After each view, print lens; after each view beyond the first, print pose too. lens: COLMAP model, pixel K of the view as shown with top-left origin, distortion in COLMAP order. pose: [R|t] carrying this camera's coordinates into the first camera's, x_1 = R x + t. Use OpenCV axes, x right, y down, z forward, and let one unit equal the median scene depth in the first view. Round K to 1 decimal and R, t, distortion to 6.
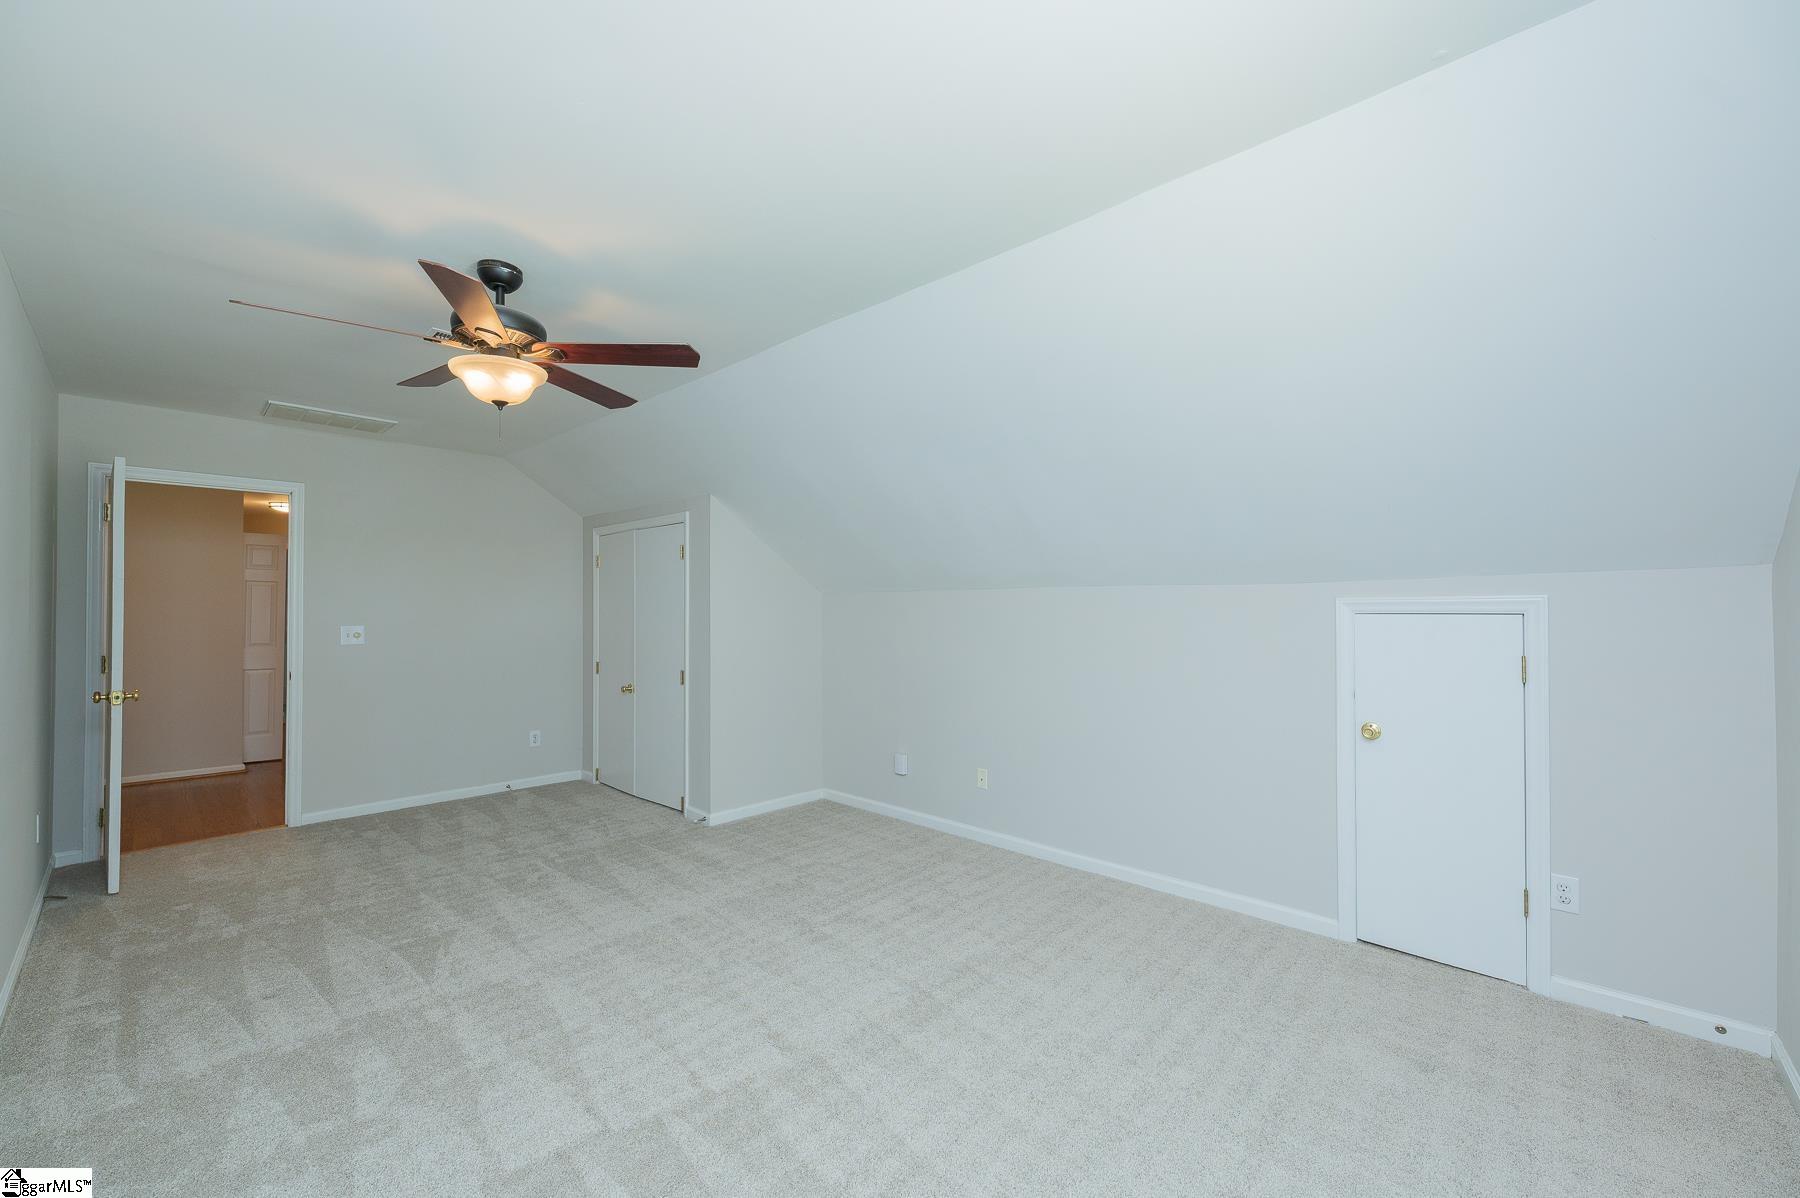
lens RADIAL K [[719.9, 0, 906.5], [0, 719.9, 598.5], [0, 0, 1]] dist [0.002858, 0.000097]
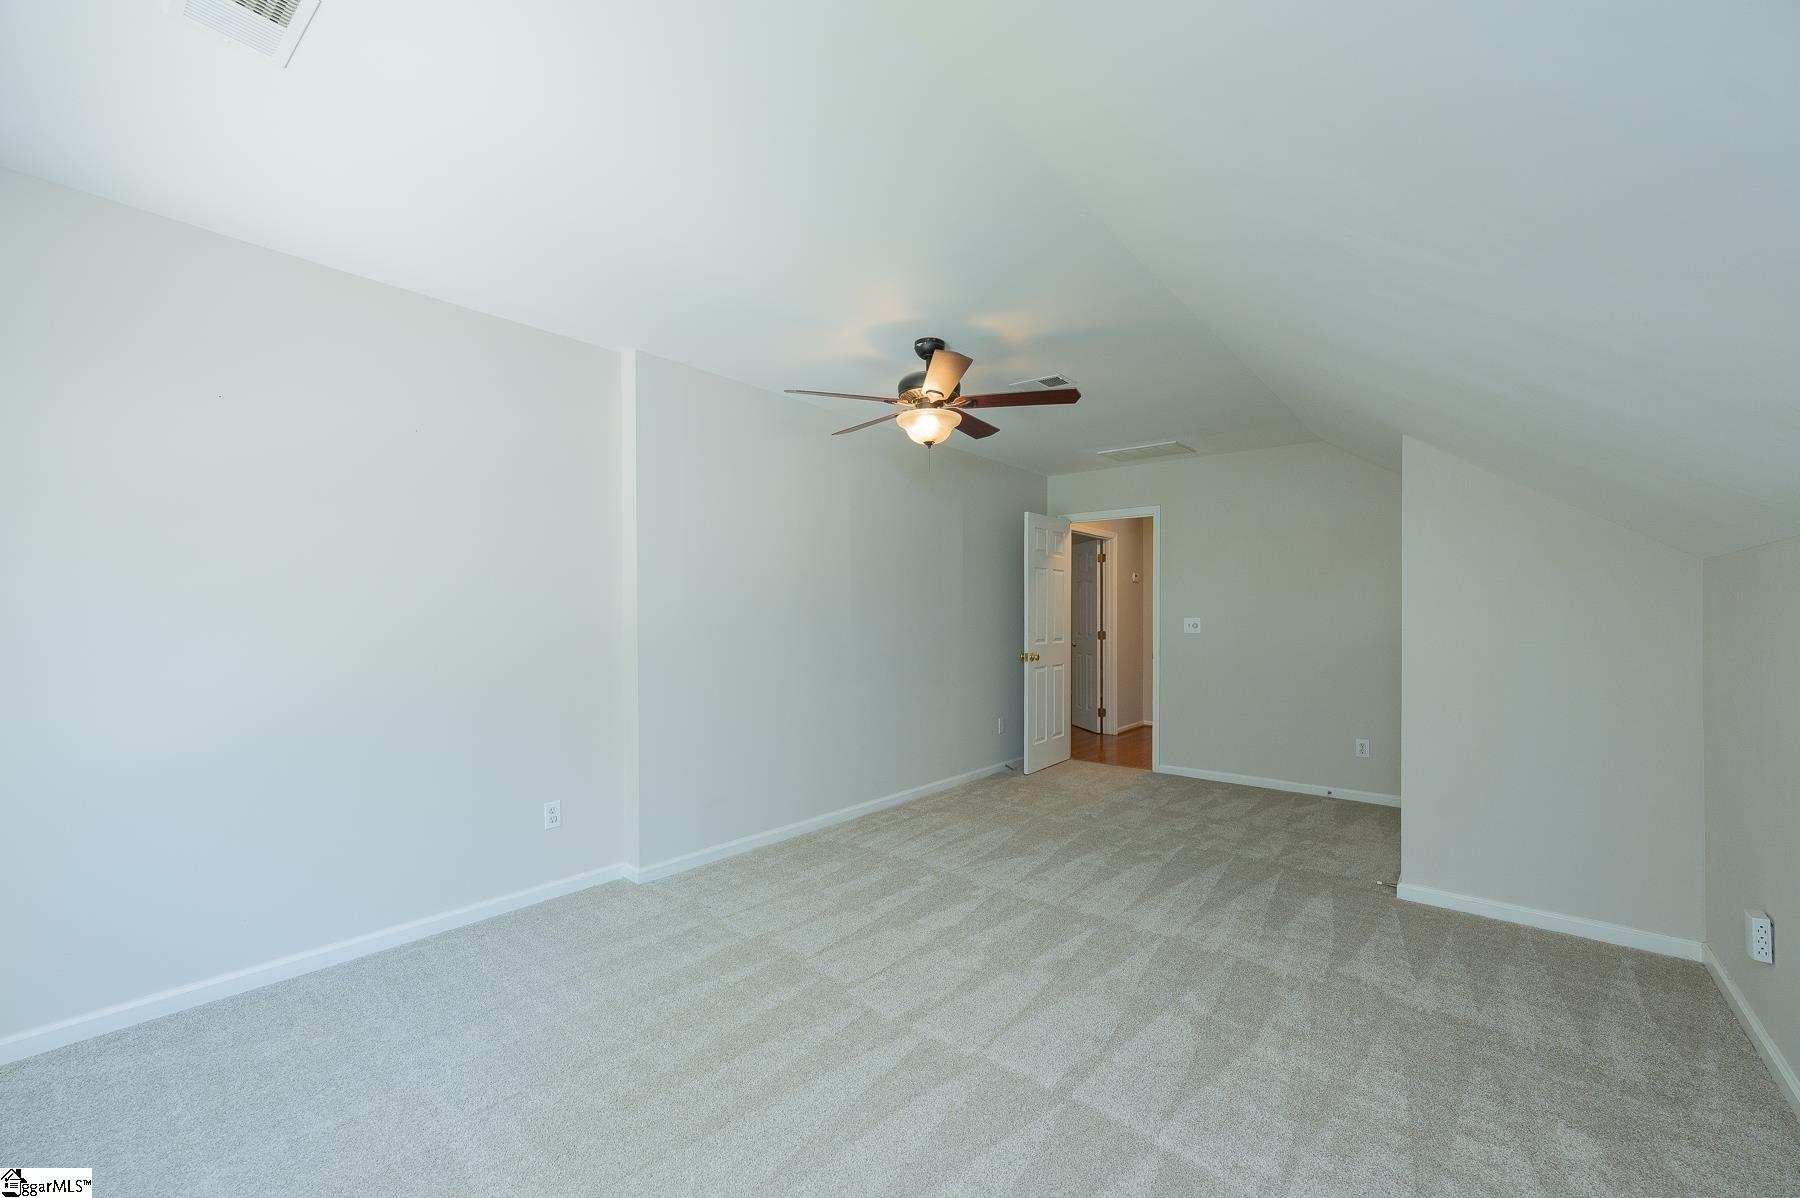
lens RADIAL K [[730.7, 0, 893.0], [0, 730.7, 604.8], [0, 0, 1]] dist [-0.001938, 0.000062]
pose [[0.059042, -0.009493, -0.998210, 0.488765], [0.011144, 0.999899, -0.008850, 0.026679], [0.998193, -0.010602, 0.059142, 0.518896]]
